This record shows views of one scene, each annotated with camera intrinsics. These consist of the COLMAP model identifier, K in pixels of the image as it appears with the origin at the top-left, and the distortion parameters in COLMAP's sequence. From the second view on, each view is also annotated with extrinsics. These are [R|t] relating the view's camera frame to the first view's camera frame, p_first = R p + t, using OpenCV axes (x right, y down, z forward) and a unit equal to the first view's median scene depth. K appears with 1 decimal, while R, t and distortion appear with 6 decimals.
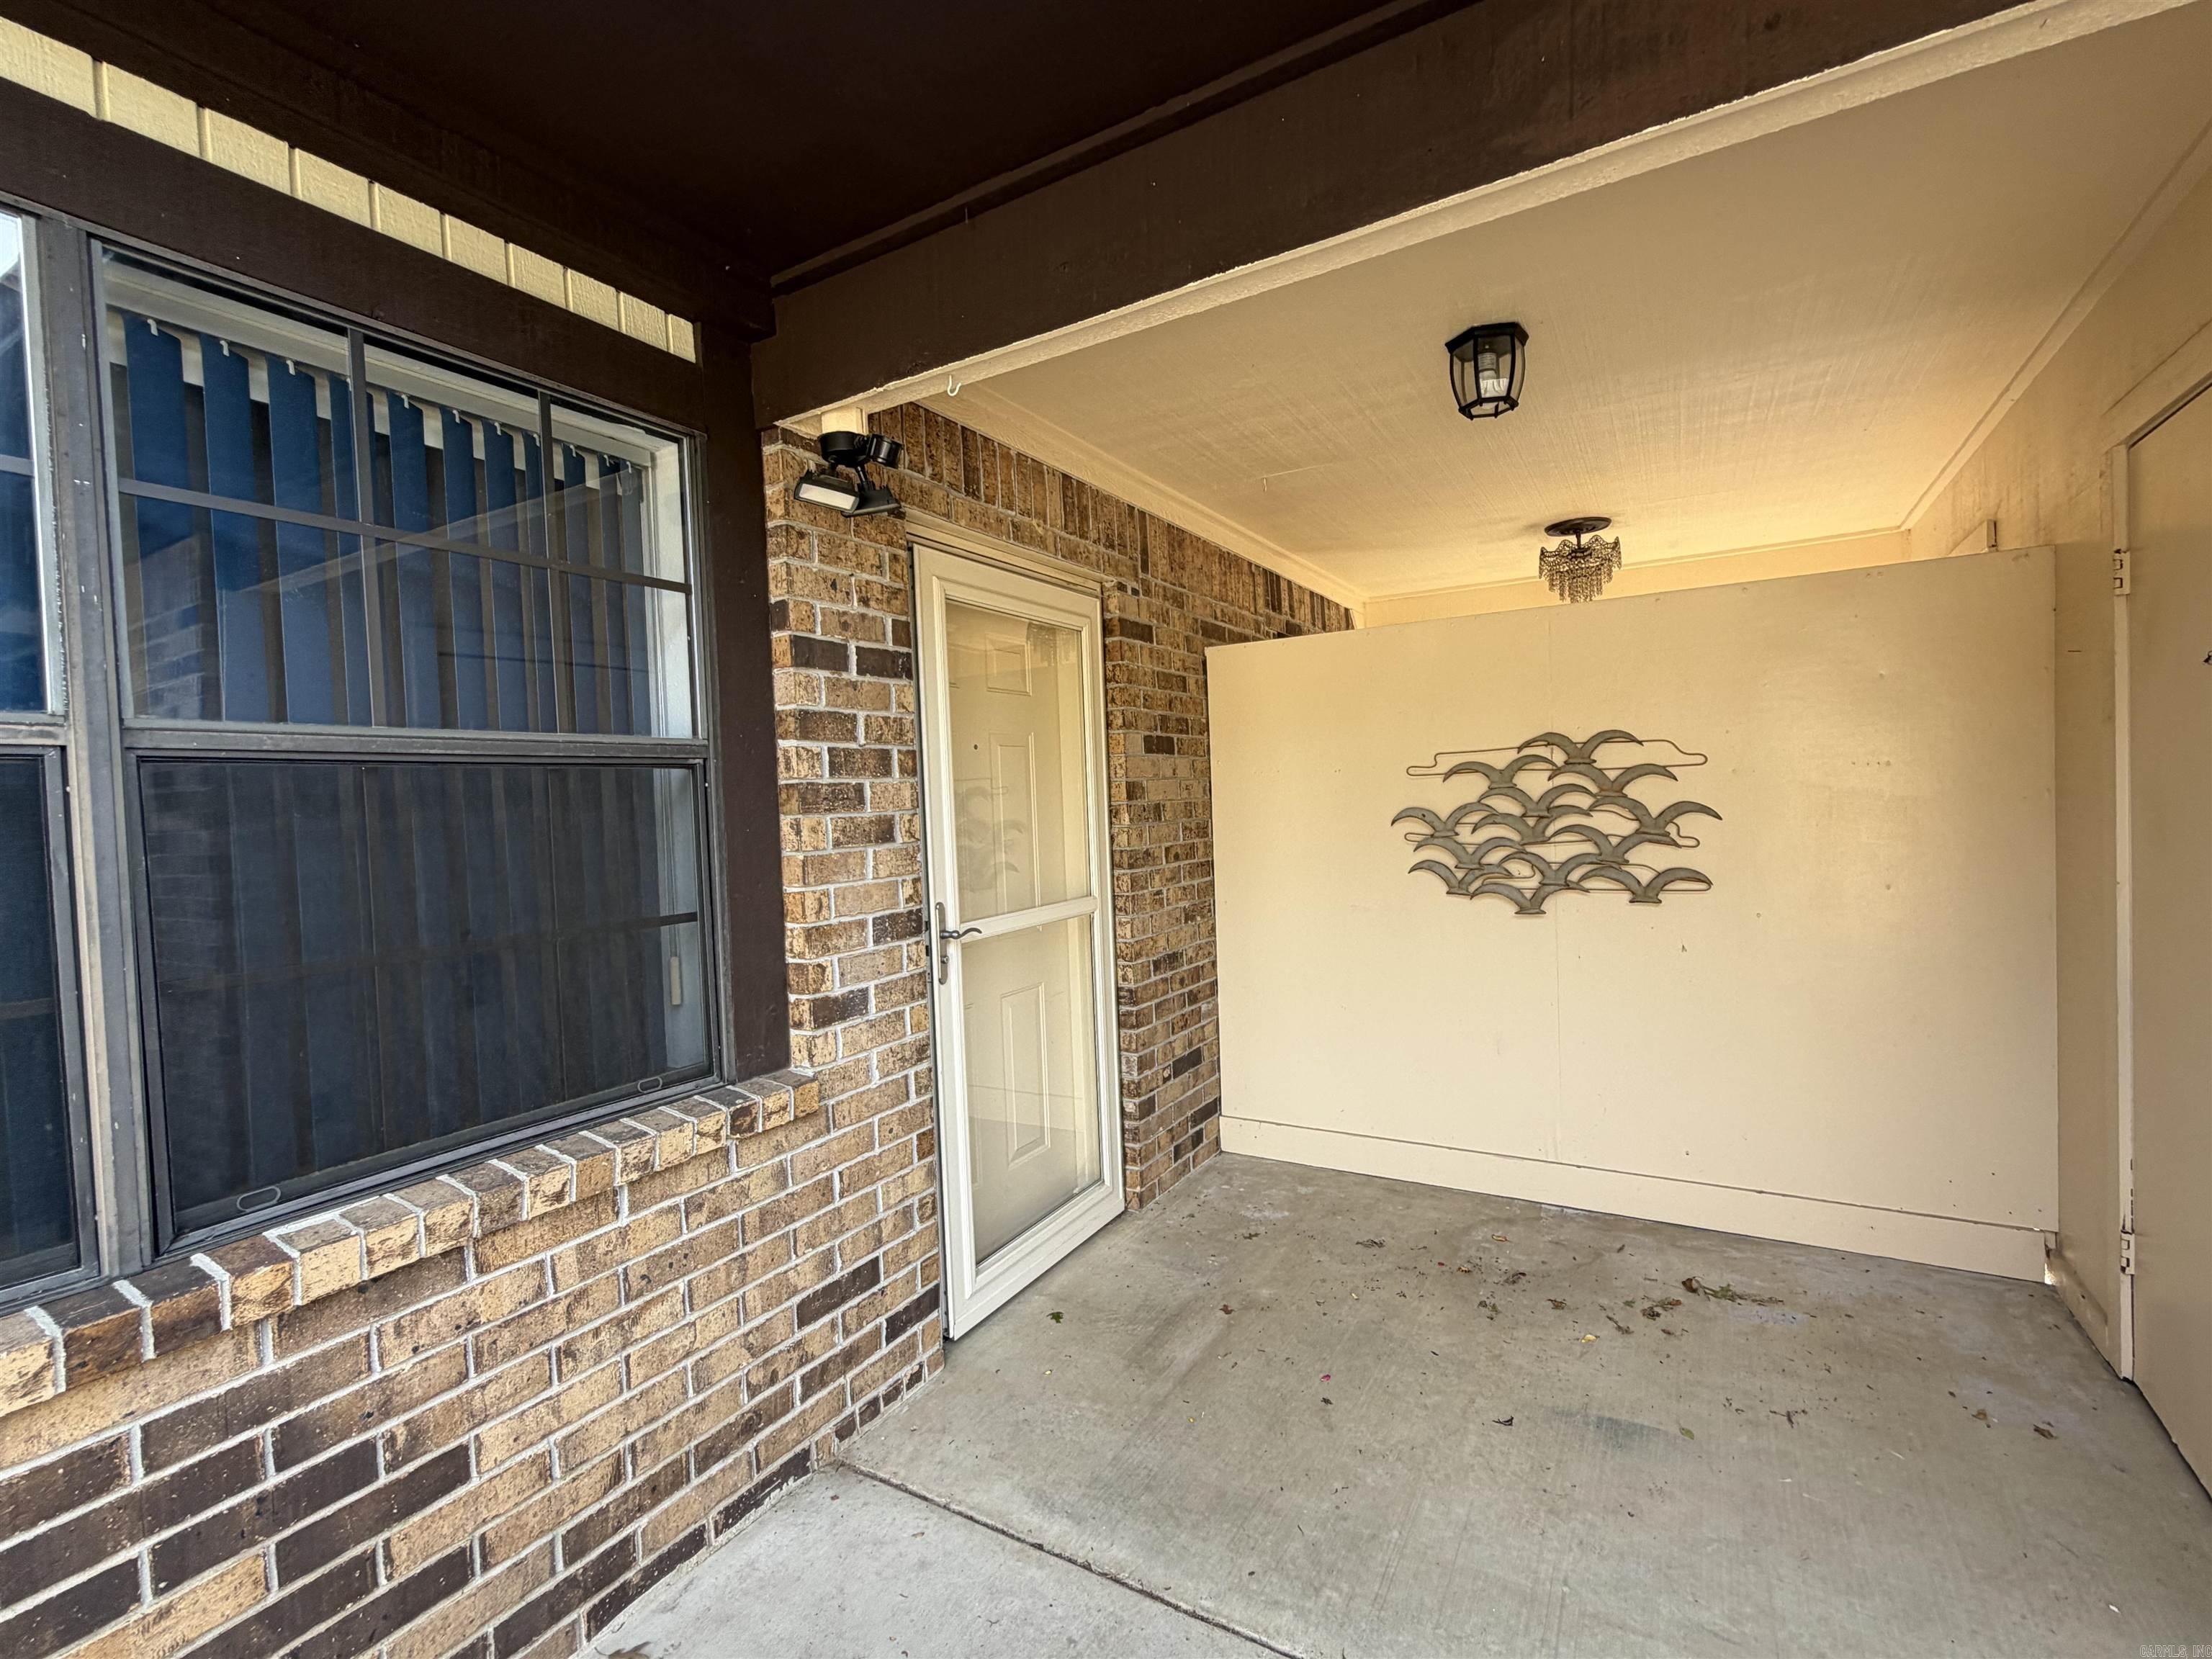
lens RADIAL K [[1004.3, 0, 1106.0], [0, 1004.3, 829.5], [0, 0, 1]] dist [0.000629, 0.001244]
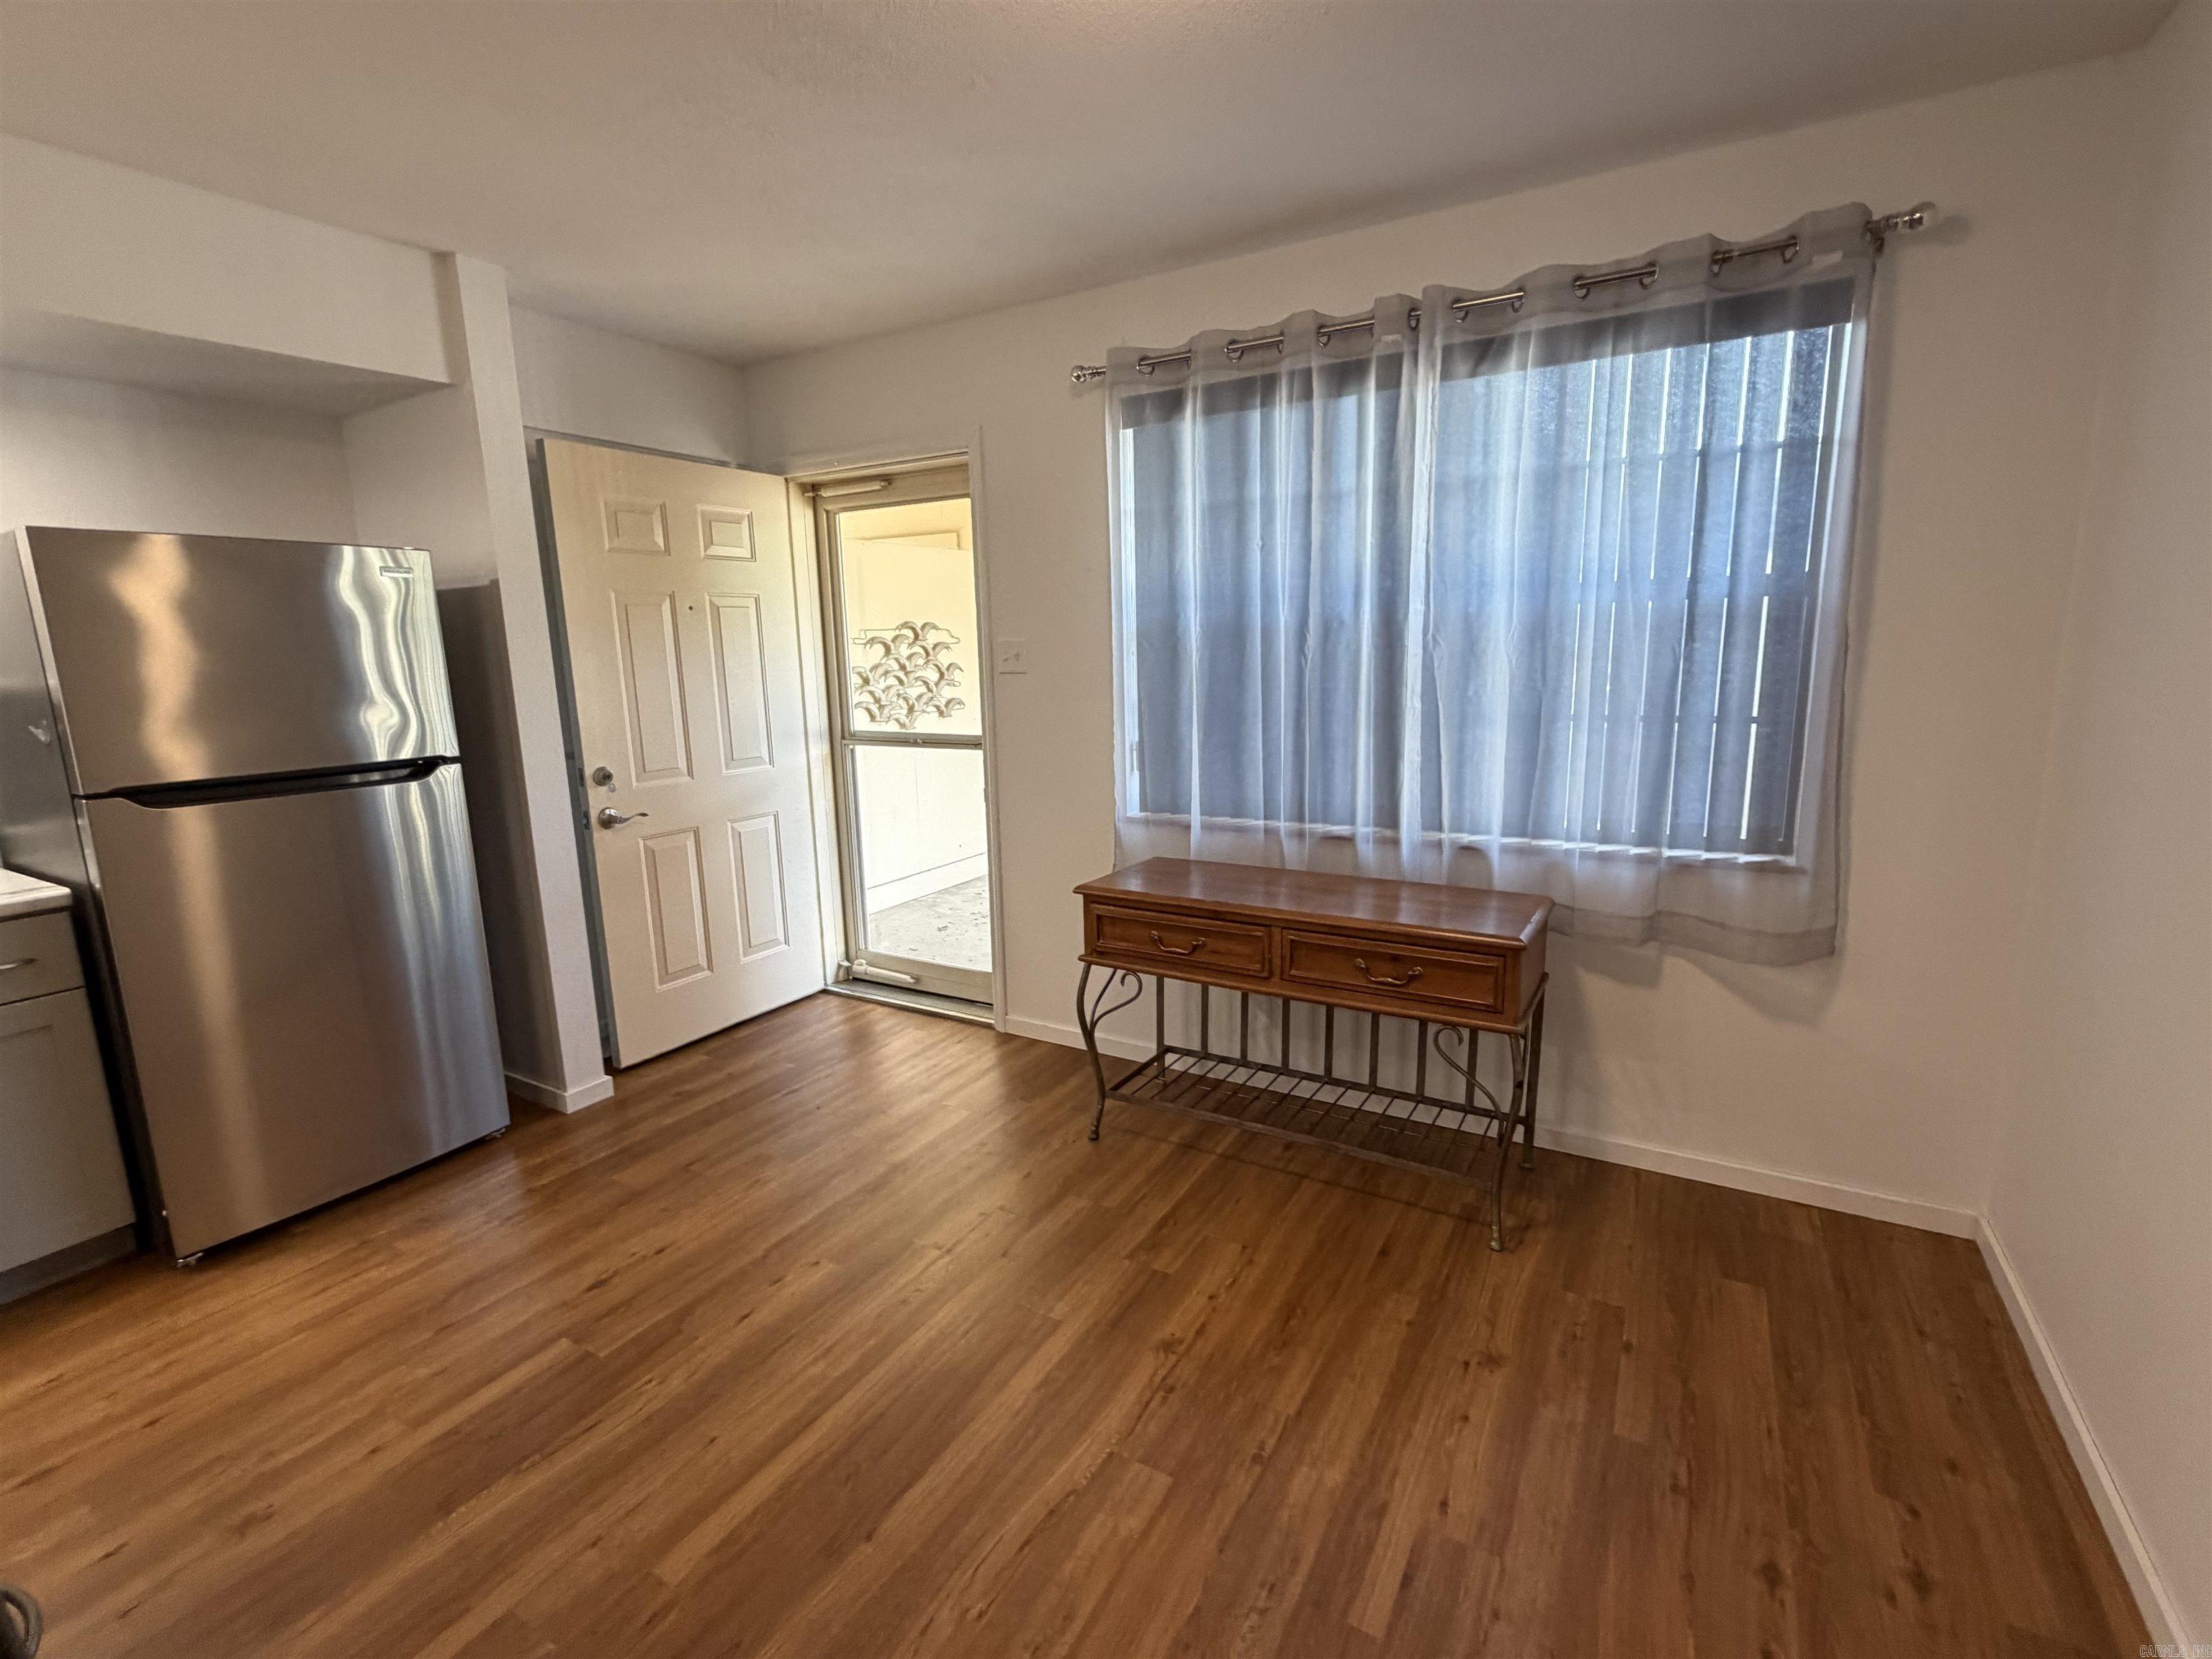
lens RADIAL K [[1004.3, 0, 1106.0], [0, 1004.3, 829.5], [0, 0, 1]] dist [0.000629, 0.001244]
pose [[-0.007387, -0.143721, 0.989591, -1.307284], [0.055240, 0.988048, 0.143909, 0.026311], [-0.998446, 0.055728, 0.000640, 0.692759]]
